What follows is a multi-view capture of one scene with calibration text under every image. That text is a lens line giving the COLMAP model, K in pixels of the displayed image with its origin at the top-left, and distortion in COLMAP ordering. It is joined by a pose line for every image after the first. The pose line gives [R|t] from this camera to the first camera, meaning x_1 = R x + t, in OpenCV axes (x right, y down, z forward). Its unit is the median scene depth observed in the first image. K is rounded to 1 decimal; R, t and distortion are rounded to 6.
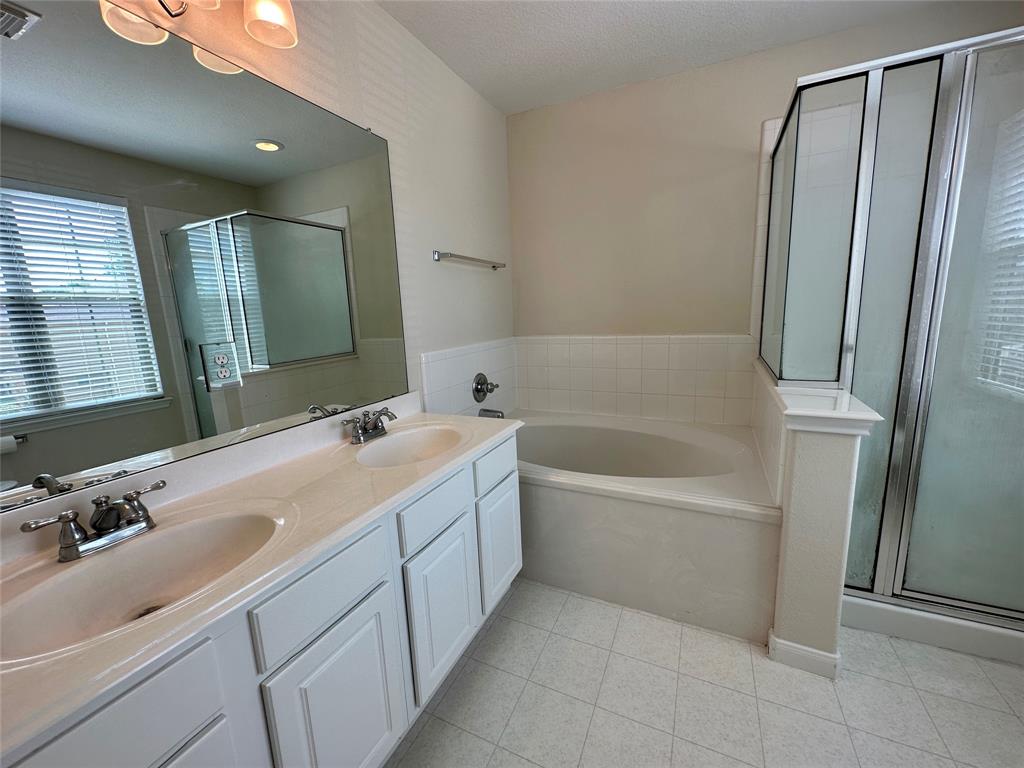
lens RADIAL K [[413.2, 0, 506.0], [0, 413.2, 384.2], [0, 0, 1]] dist [-0.000005, -0.000030]
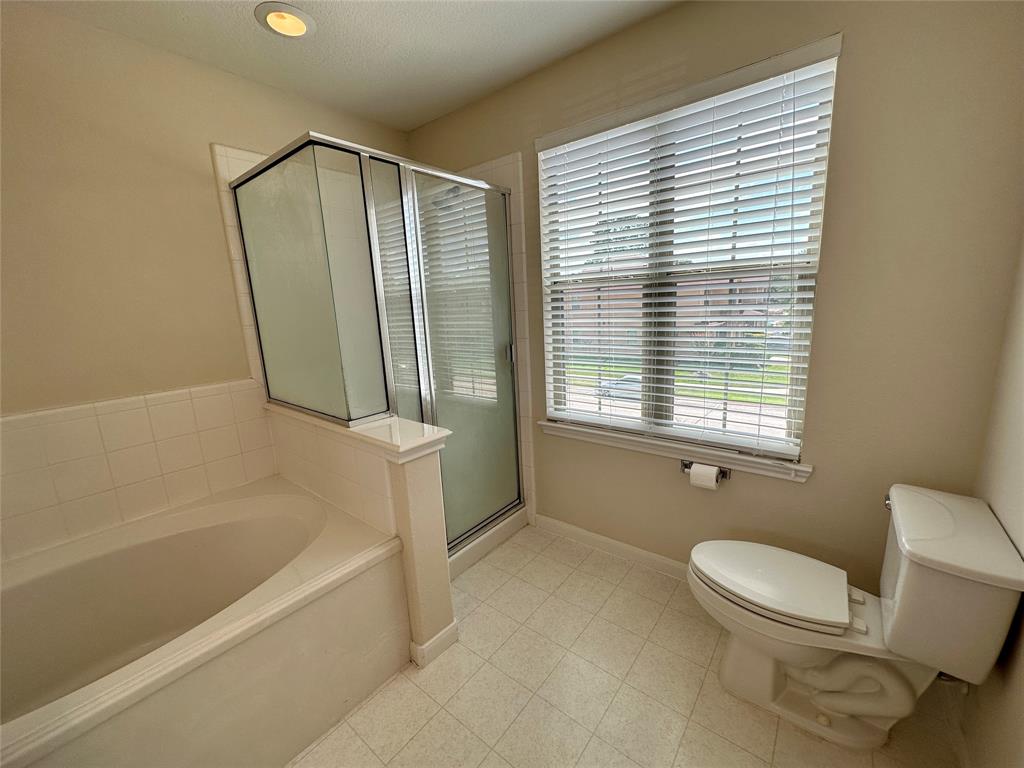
lens RADIAL K [[409.8, 0, 512.9], [0, 409.8, 384.5], [0, 0, 1]] dist [-0.001485, -0.000335]
pose [[0.218829, -0.161294, 0.962340, -0.233423], [0.207532, 0.971372, 0.115617, -0.142899], [-0.953438, 0.174416, 0.246038, 0.369158]]
